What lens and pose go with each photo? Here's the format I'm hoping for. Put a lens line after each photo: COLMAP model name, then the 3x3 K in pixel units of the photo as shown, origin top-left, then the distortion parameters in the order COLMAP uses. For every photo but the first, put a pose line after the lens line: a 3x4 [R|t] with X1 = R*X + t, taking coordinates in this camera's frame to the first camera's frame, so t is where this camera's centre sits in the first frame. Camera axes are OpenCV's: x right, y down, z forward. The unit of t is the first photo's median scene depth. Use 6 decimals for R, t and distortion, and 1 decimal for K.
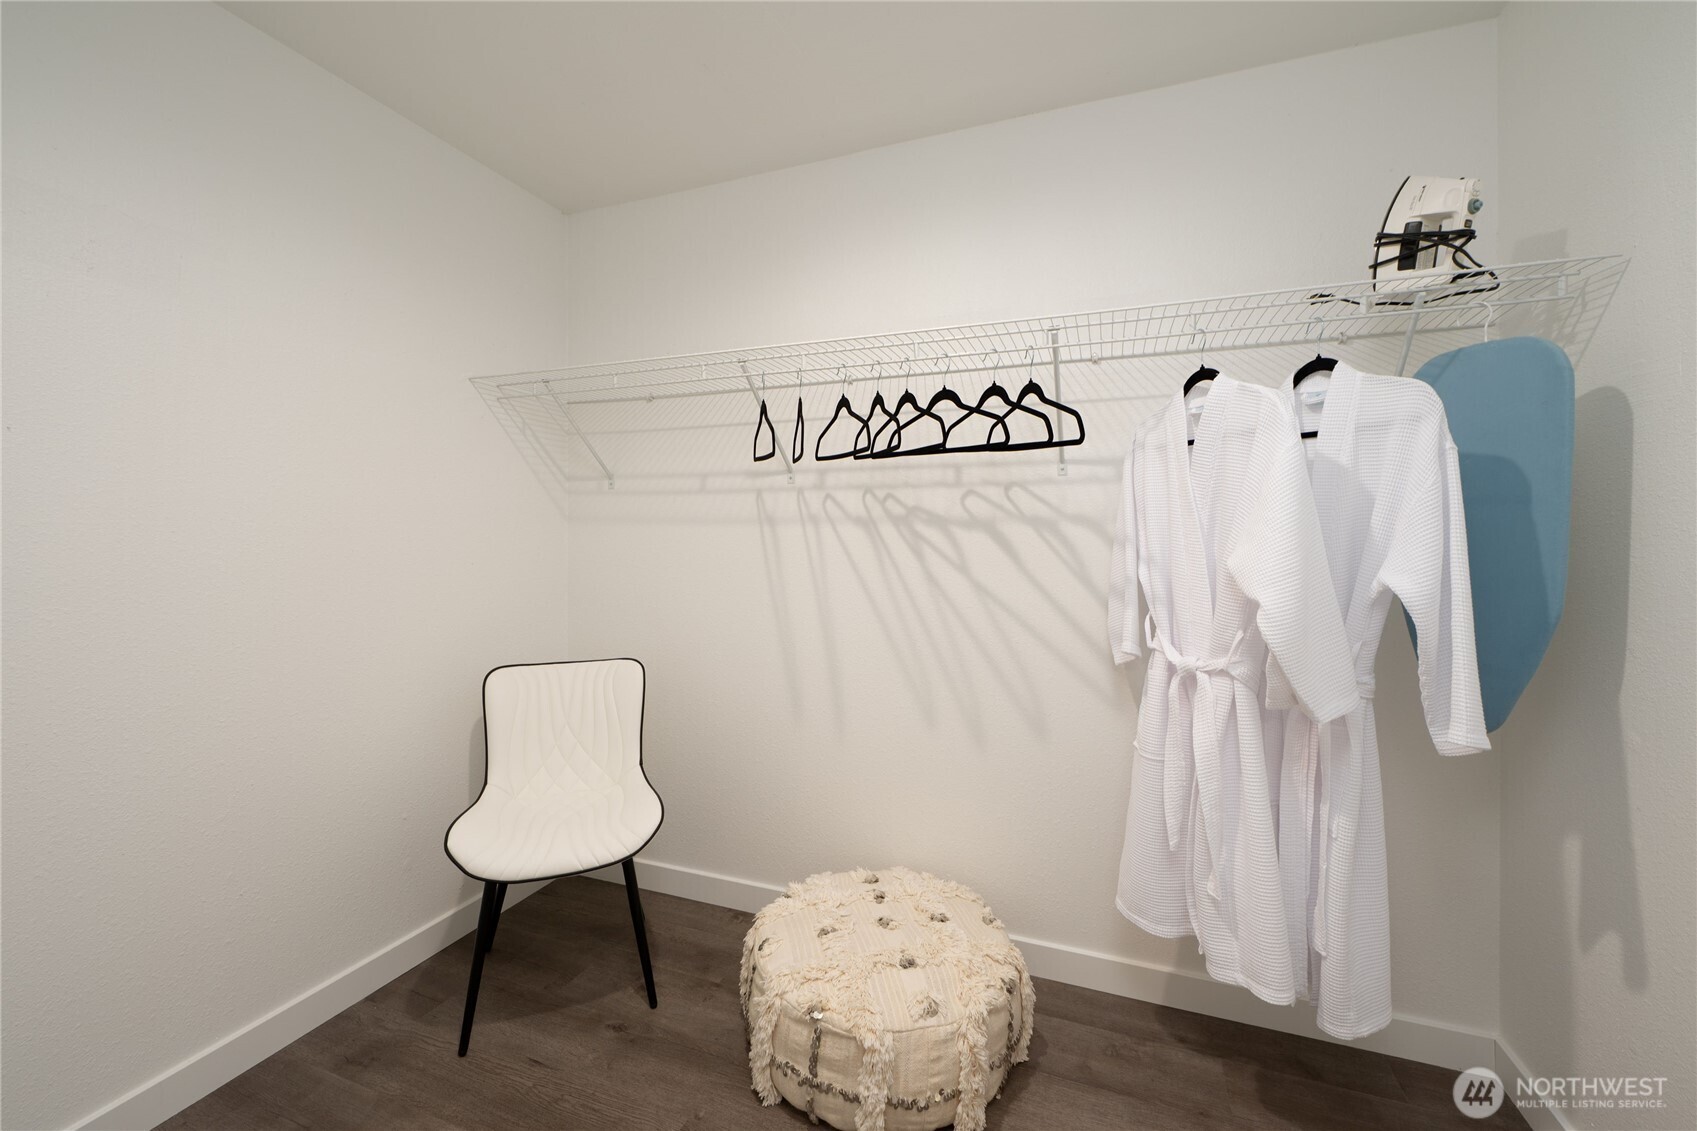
lens RADIAL K [[670.6, 0, 853.3], [0, 670.6, 528.1], [0, 0, 1]] dist [-0.002238, -0.000520]
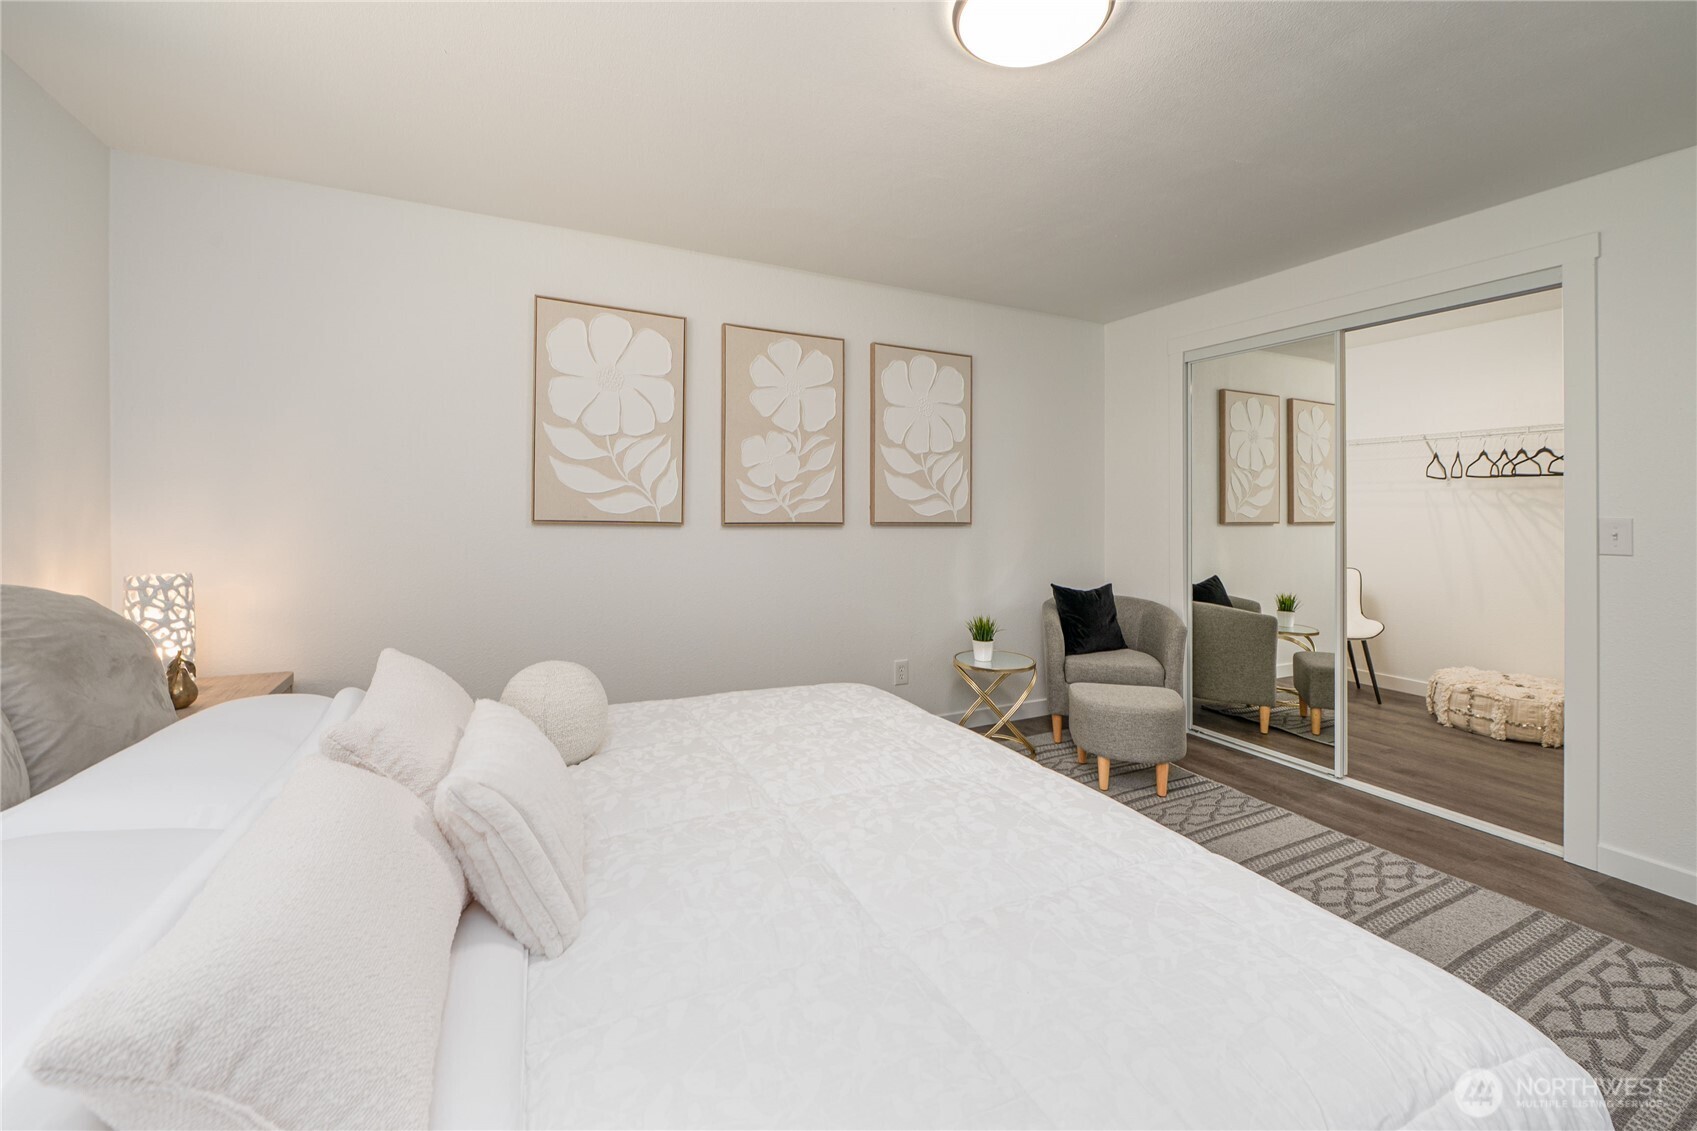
lens RADIAL K [[670.6, 0, 876.5], [0, 670.6, 498.2], [0, 0, 1]] dist [-0.002238, -0.000520]
pose [[0.728758, -0.005101, -0.684753, 0.047667], [-0.007203, 0.999860, -0.015114, 0.017575], [0.684734, 0.015947, 0.728619, -2.547516]]
